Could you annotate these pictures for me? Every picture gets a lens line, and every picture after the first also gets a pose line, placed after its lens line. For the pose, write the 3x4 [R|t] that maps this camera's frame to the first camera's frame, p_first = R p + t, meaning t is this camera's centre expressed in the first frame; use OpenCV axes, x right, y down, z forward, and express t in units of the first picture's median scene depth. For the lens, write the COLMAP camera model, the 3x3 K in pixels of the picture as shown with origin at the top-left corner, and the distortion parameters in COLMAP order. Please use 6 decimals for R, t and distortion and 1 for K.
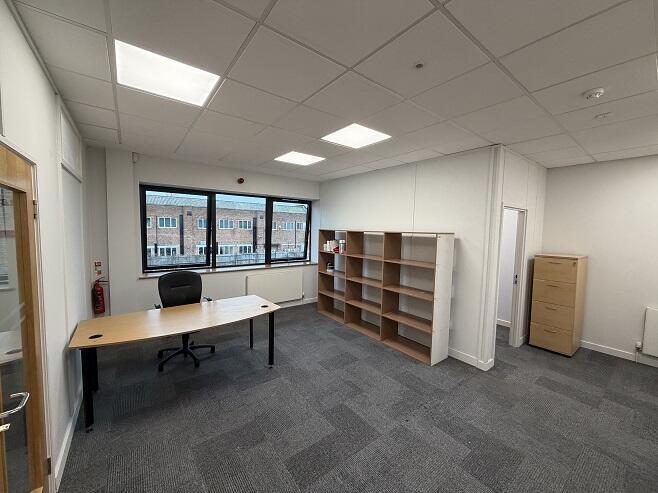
lens RADIAL K [[261.0, 0, 326.0], [0, 261.0, 246.3], [0, 0, 1]] dist [0.000288, -0.000730]
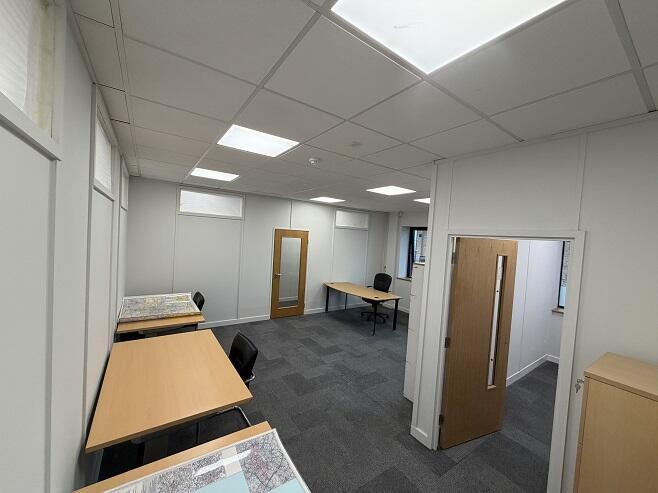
lens RADIAL K [[261.0, 0, 328.1], [0, 261.0, 245.4], [0, 0, 1]] dist [0.000288, -0.000730]
pose [[-0.045578, 0.012941, -0.998877, 1.349037], [-0.123840, 0.992130, 0.018504, -0.090112], [0.991255, 0.124544, -0.043616, 0.657001]]
